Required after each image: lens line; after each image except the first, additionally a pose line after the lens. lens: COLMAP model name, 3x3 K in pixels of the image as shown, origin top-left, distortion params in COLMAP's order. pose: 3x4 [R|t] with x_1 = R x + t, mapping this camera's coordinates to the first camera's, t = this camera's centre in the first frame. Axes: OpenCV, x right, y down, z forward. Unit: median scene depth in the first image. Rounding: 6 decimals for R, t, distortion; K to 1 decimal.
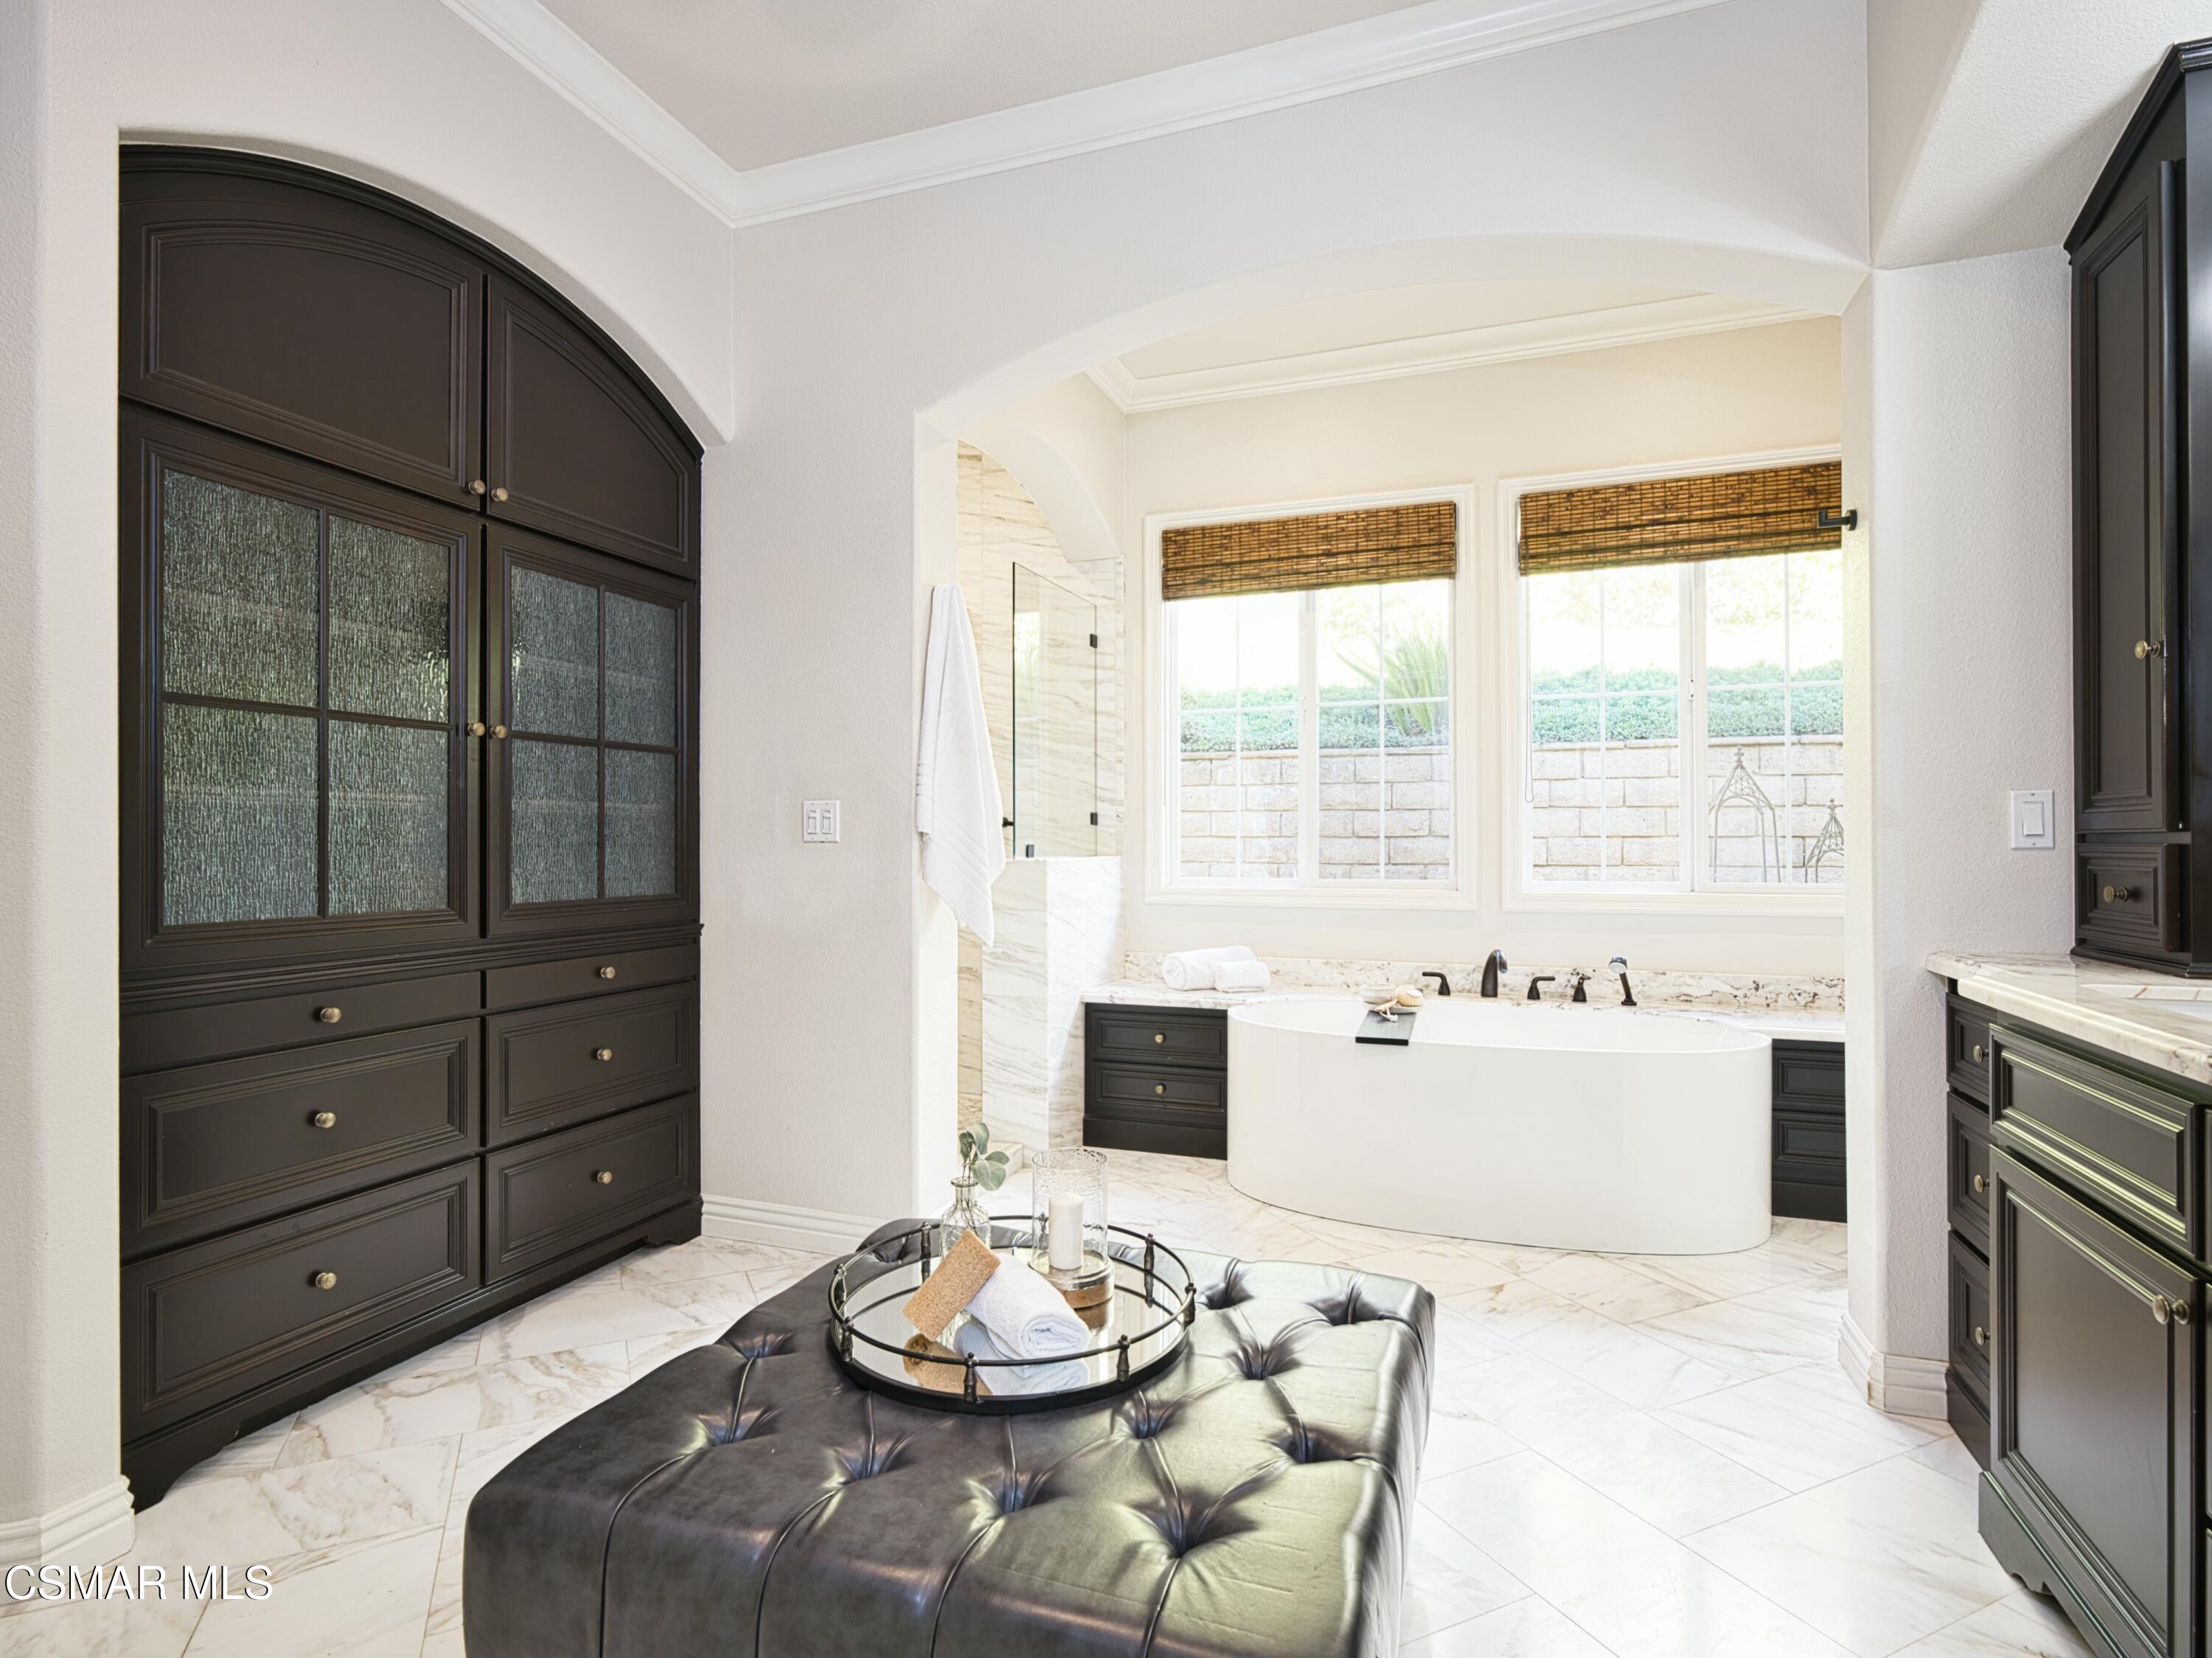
lens RADIAL K [[1126.7, 0, 1102.2], [0, 1126.7, 836.0], [0, 0, 1]] dist [-0.001629, 0.002080]
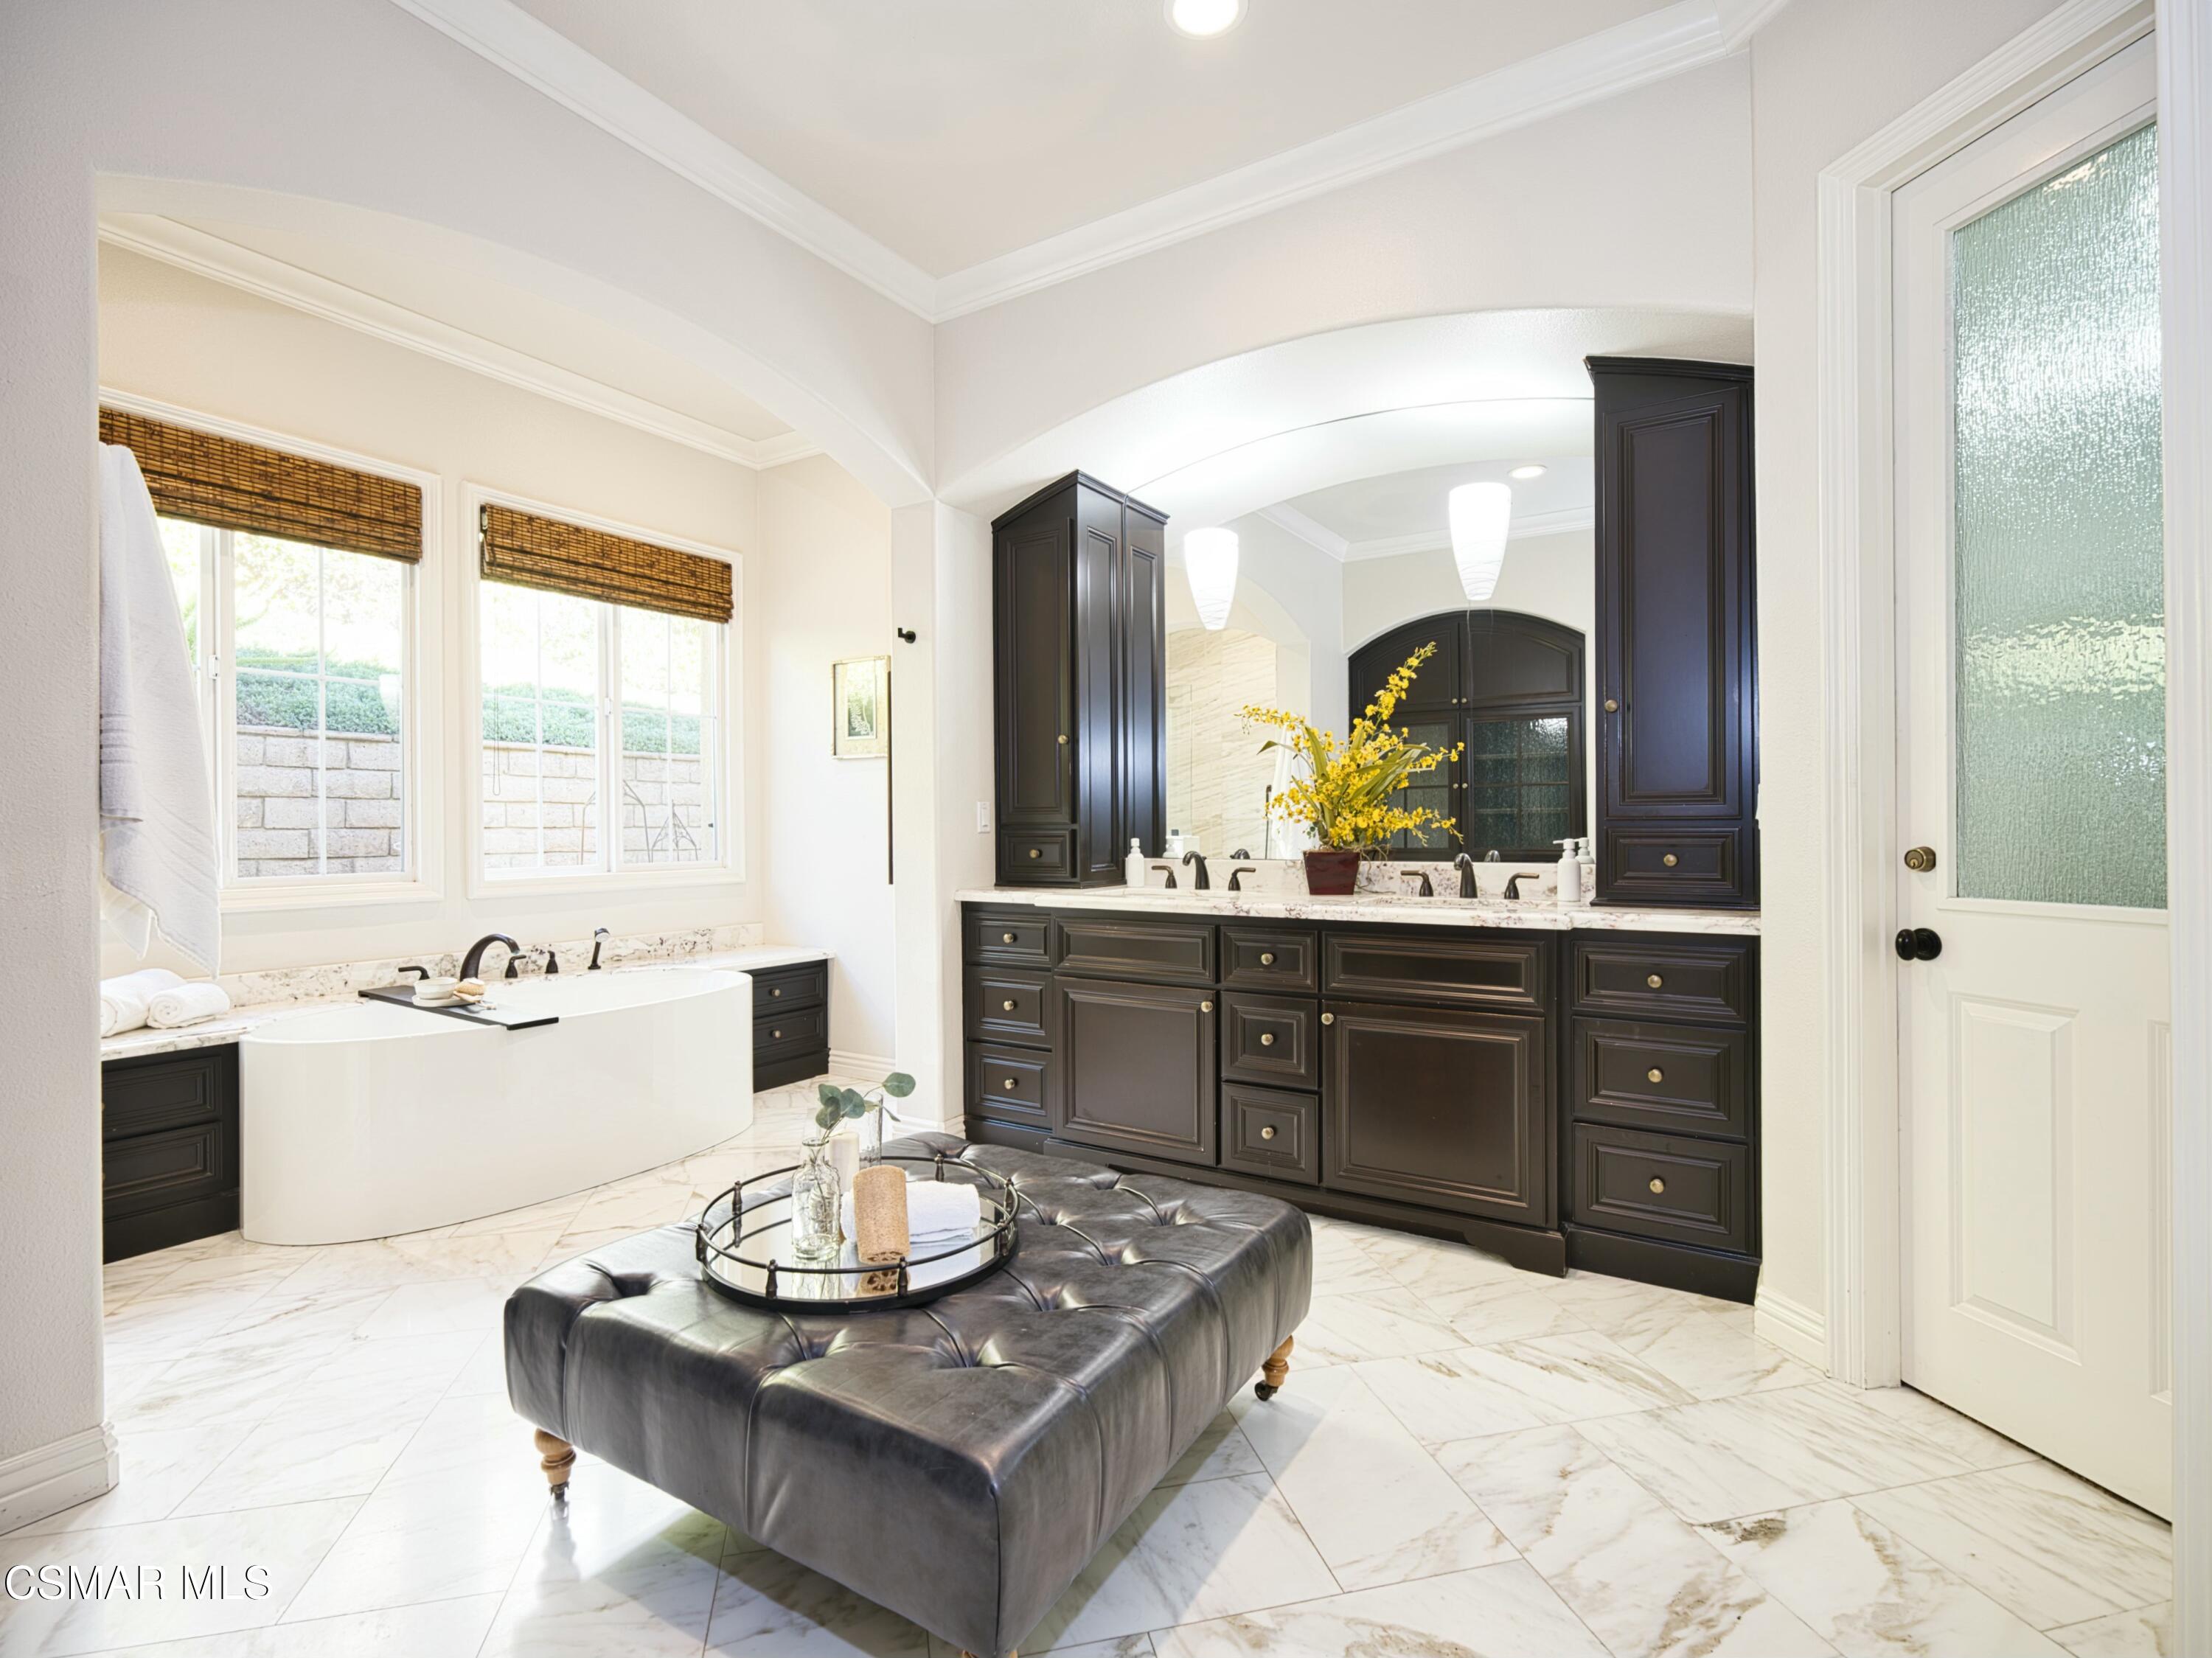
lens RADIAL K [[1050.3, 0, 1109.1], [0, 1050.3, 828.6], [0, 0, 1]] dist [-0.002607, 0.000518]
pose [[0.204681, -0.001017, 0.978828, -0.484049], [0.000898, 0.999999, 0.000851, 0.001390], [-0.978828, 0.000705, 0.204682, 0.232704]]
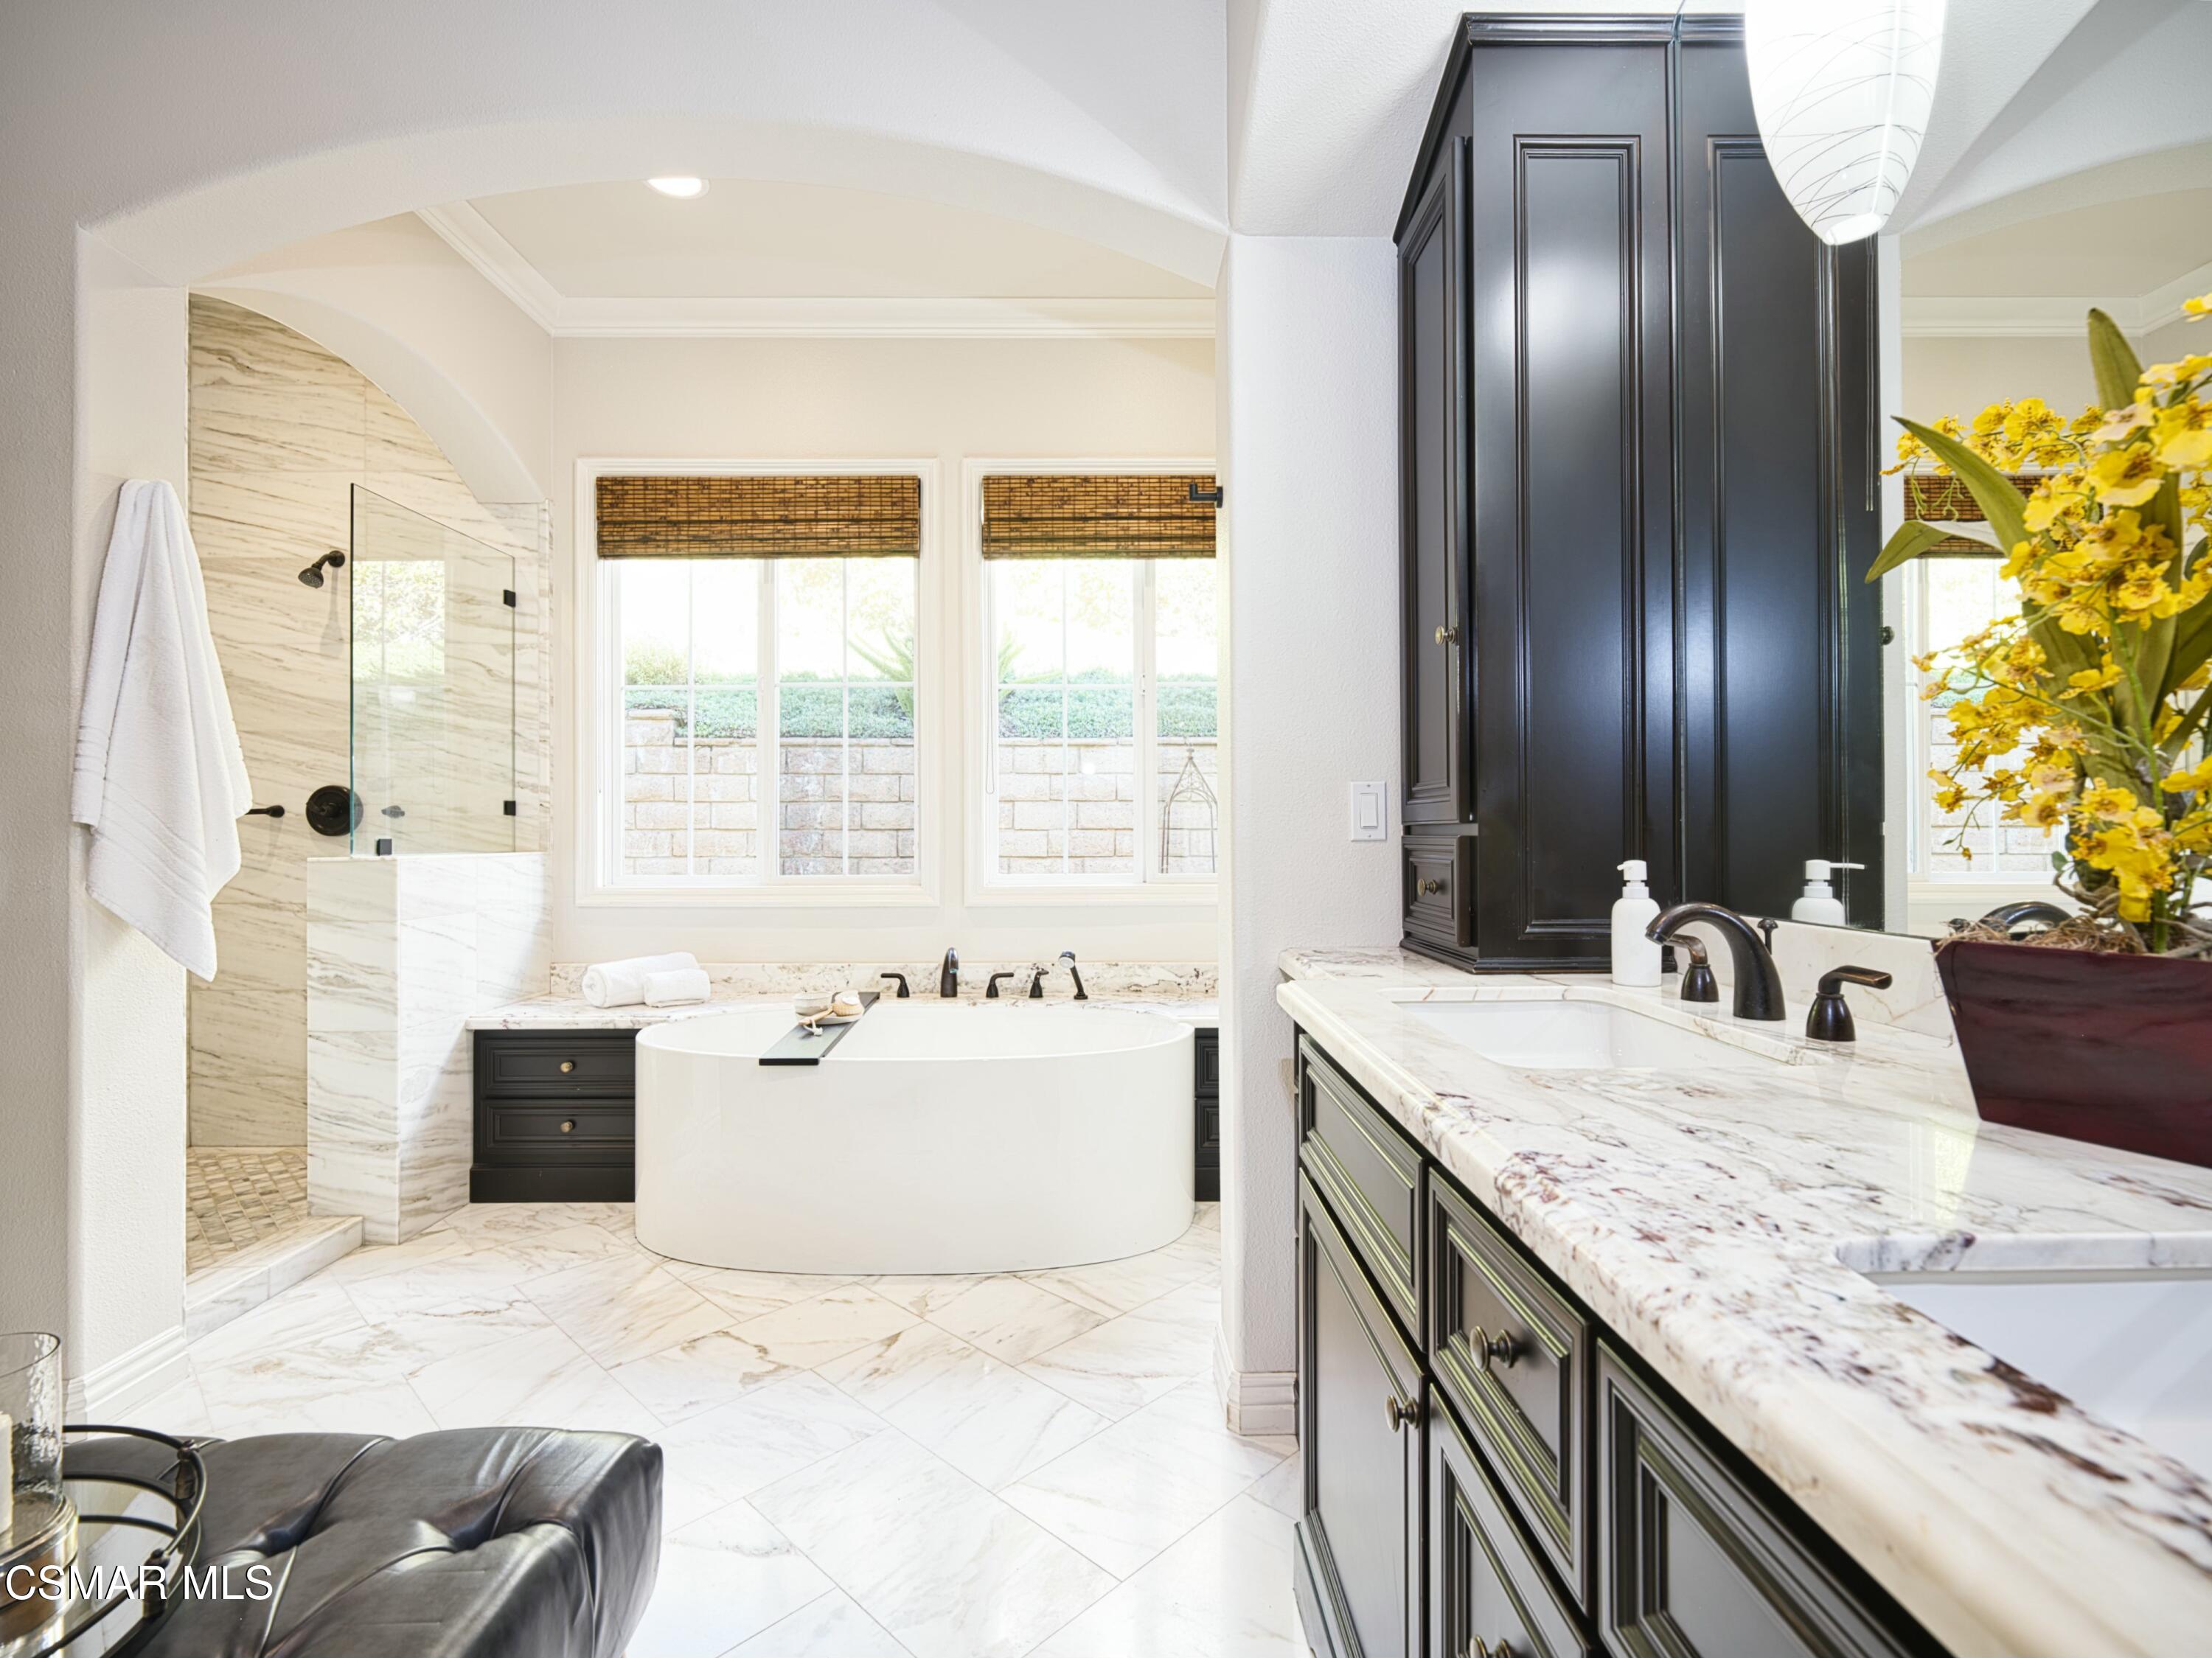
lens RADIAL K [[1051.8, 0, 1106.0], [0, 1051.8, 829.0], [0, 0, 1]] dist [-0.007855, 0.001636]
pose [[0.936816, -0.000672, 0.349821, 0.157983], [0.000617, 1.000000, 0.000268, 0.000353], [-0.349821, -0.000036, 0.936817, 0.119773]]
